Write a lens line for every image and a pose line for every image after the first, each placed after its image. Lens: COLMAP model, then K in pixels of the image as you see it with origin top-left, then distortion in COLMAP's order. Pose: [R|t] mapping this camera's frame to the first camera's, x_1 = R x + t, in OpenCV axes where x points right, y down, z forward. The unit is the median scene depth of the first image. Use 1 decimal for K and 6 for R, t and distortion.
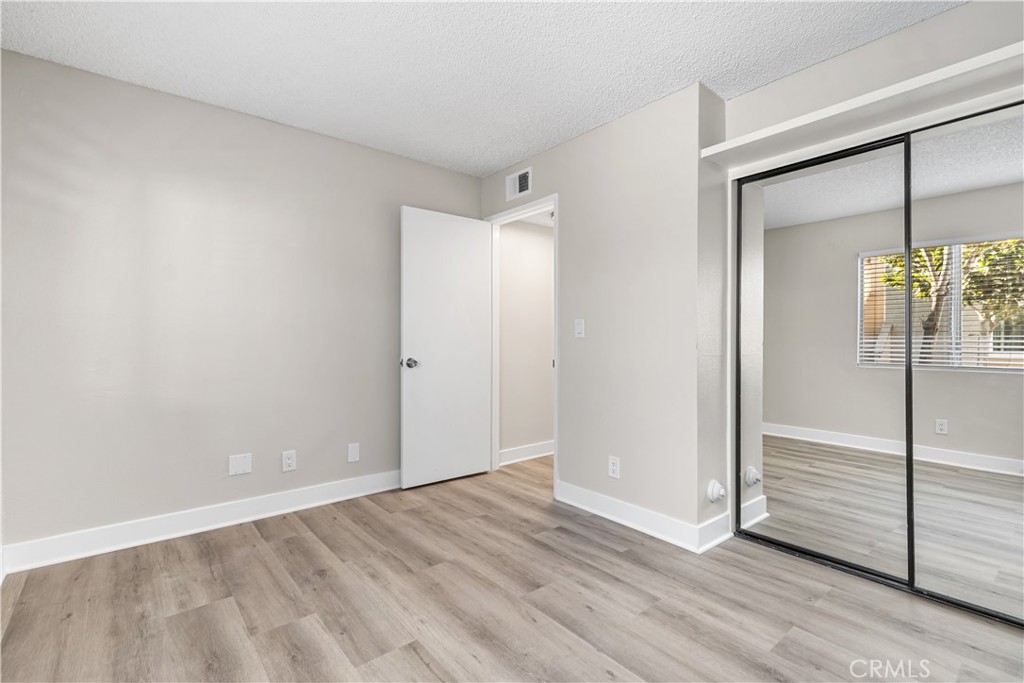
lens RADIAL K [[468.2, 0, 512.0], [0, 468.2, 341.5], [0, 0, 1]] dist [0.006872, -0.000321]
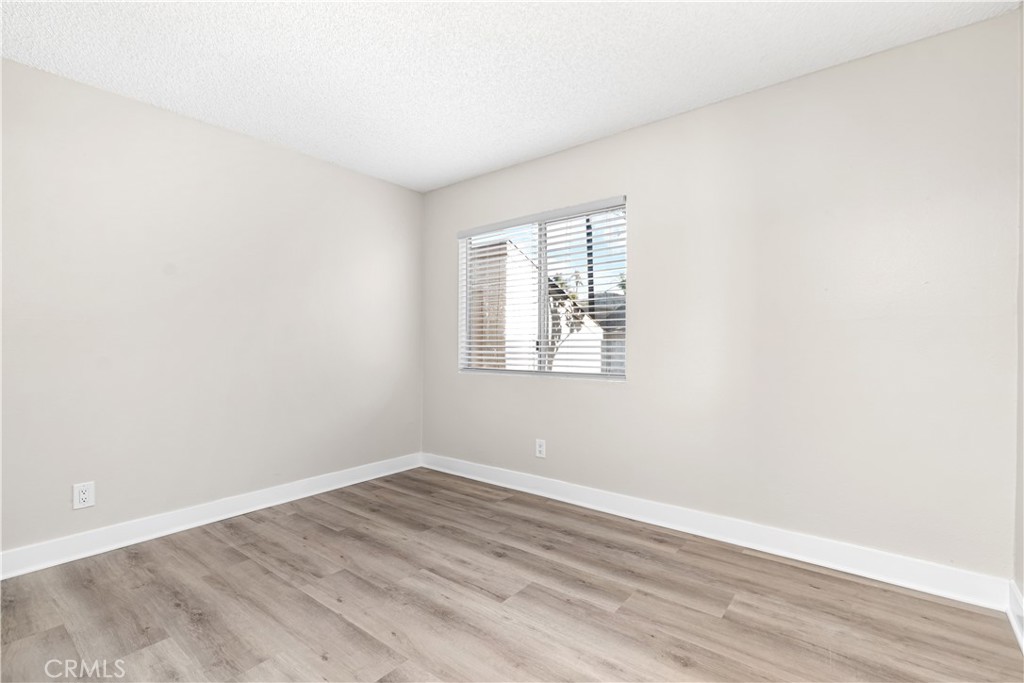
lens RADIAL K [[468.2, 0, 512.0], [0, 468.2, 341.5], [0, 0, 1]] dist [0.006872, -0.000321]
pose [[-0.979073, -0.001627, -0.203505, 0.006544], [-0.000601, 0.999987, -0.005104, -0.004748], [0.203511, -0.004875, -0.979061, 1.985562]]
